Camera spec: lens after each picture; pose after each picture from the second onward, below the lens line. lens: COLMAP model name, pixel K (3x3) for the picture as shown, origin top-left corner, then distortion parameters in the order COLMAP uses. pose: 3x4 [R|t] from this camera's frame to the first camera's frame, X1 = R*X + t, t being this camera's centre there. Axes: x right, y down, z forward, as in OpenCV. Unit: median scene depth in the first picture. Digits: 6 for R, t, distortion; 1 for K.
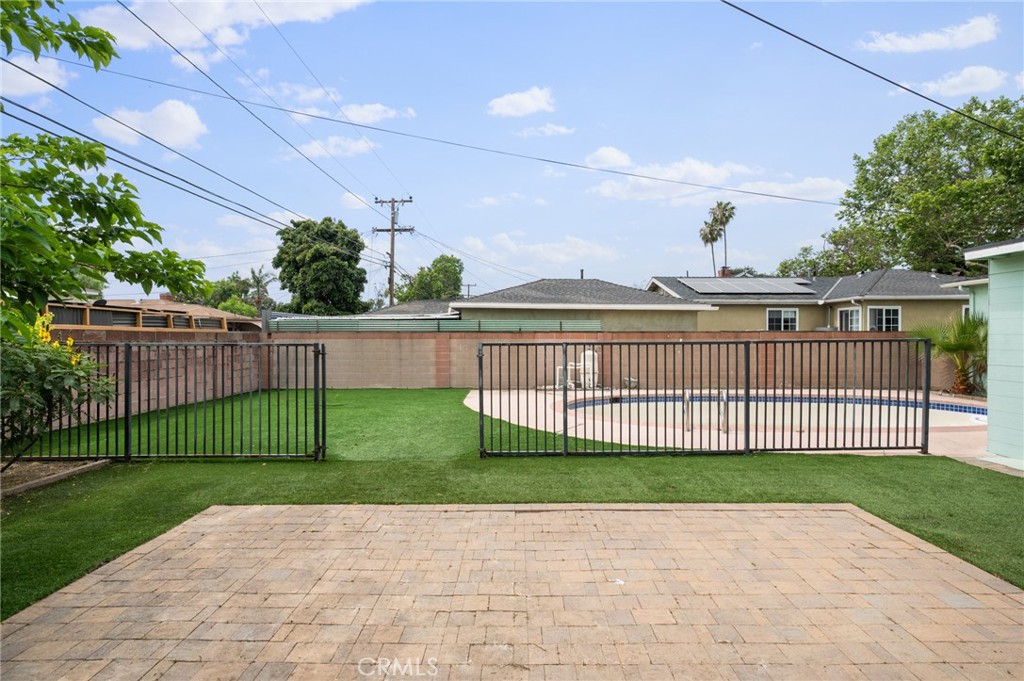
lens RADIAL K [[462.9, 0, 514.6], [0, 462.9, 337.0], [0, 0, 1]] dist [-0.000290, -0.000376]
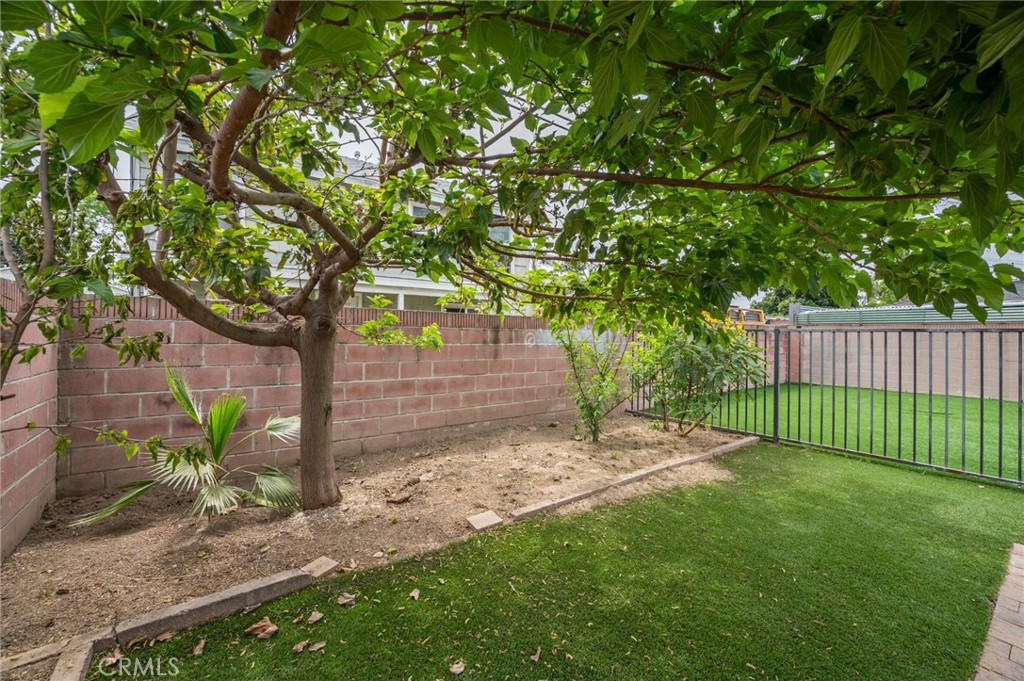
lens RADIAL K [[409.5, 0, 512.0], [0, 409.5, 340.5], [0, 0, 1]] dist [0.015895, 0.000042]
pose [[0.601884, 0.016474, -0.798414, -0.241610], [-0.007460, 0.999860, 0.015007, 0.016191], [0.798549, -0.003077, 0.601922, -0.013314]]
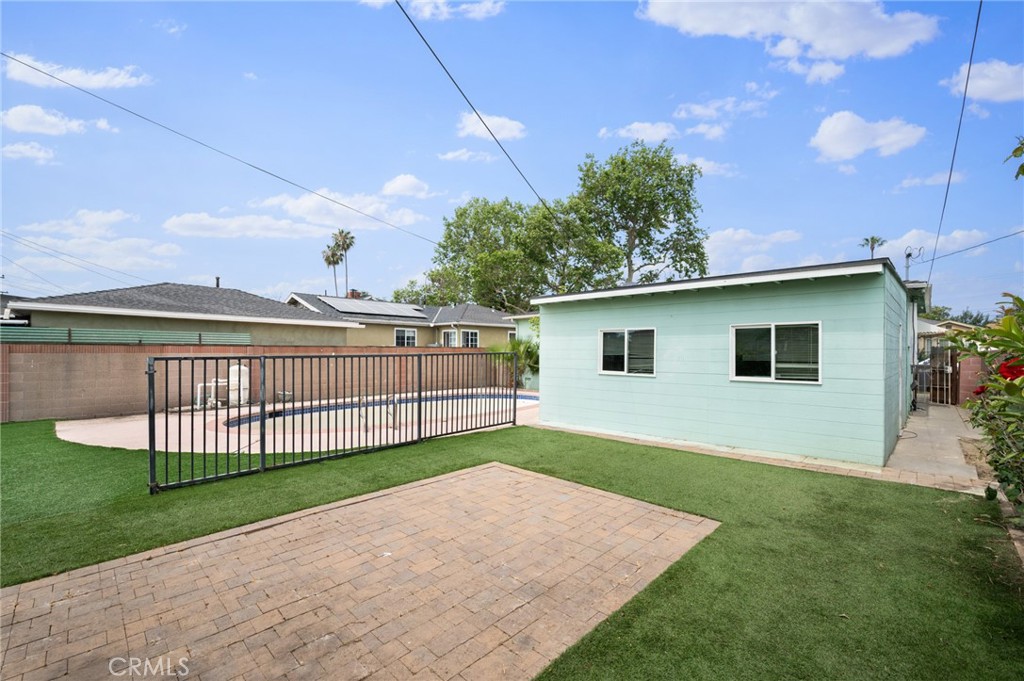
lens RADIAL K [[426.4, 0, 507.3], [0, 426.4, 349.8], [0, 0, 1]] dist [-0.000659, -0.000031]
pose [[0.698114, 0.004890, 0.715970, -0.094339], [-0.002264, 0.999987, -0.004622, 0.000865], [-0.715983, 0.001606, 0.698116, 0.000932]]
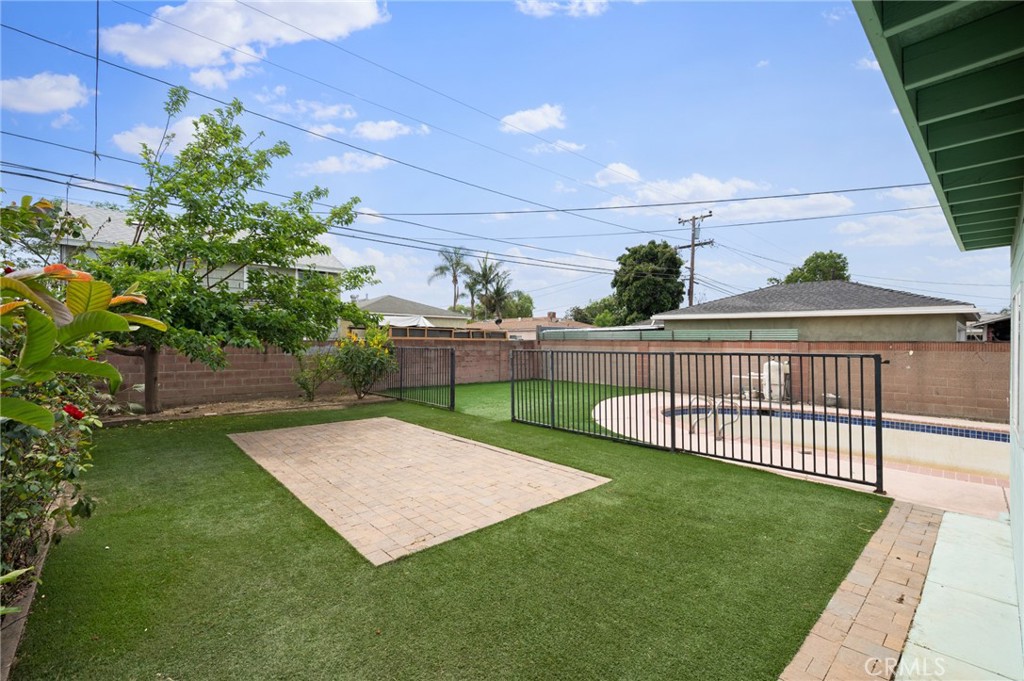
lens RADIAL K [[439.1, 0, 514.2], [0, 439.1, 338.0], [0, 0, 1]] dist [-0.001095, -0.000262]
pose [[0.680700, -0.000535, -0.732562, 0.556587], [-0.007493, 0.999942, -0.007693, -0.008769], [0.732524, 0.010726, 0.680657, -0.013774]]
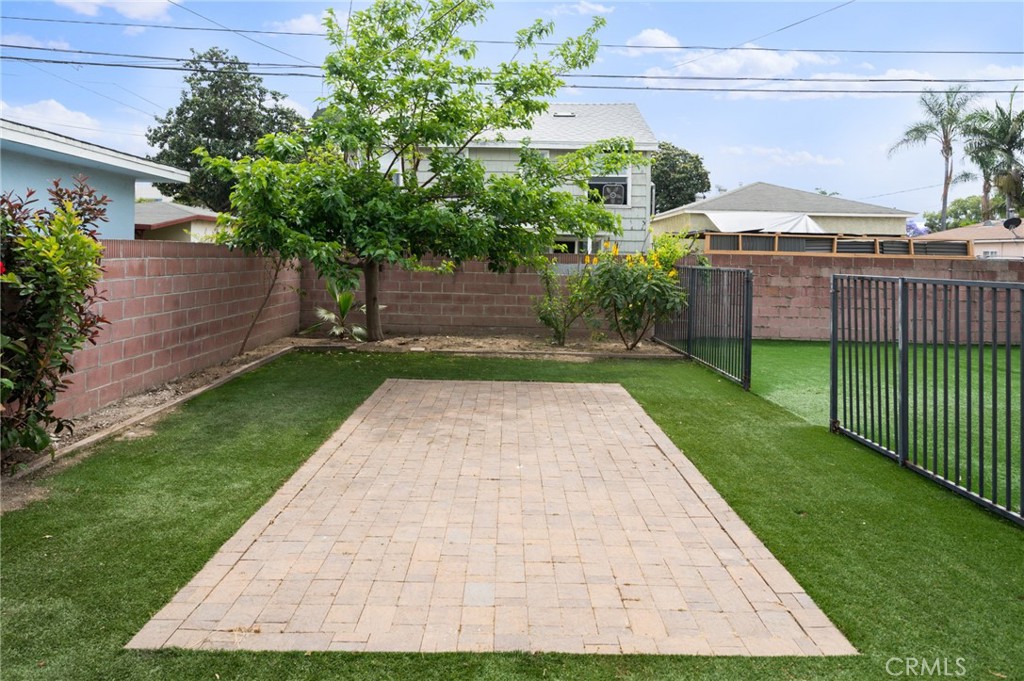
lens RADIAL K [[678.2, 0, 511.1], [0, 678.2, 258.1], [0, 0, 1]] dist [0.001730, 0.001626]
pose [[0.015064, 0.005847, -0.999869, 0.529209], [-0.019014, 0.999804, 0.005560, -0.005102], [0.999706, 0.018928, 0.015172, 0.253864]]
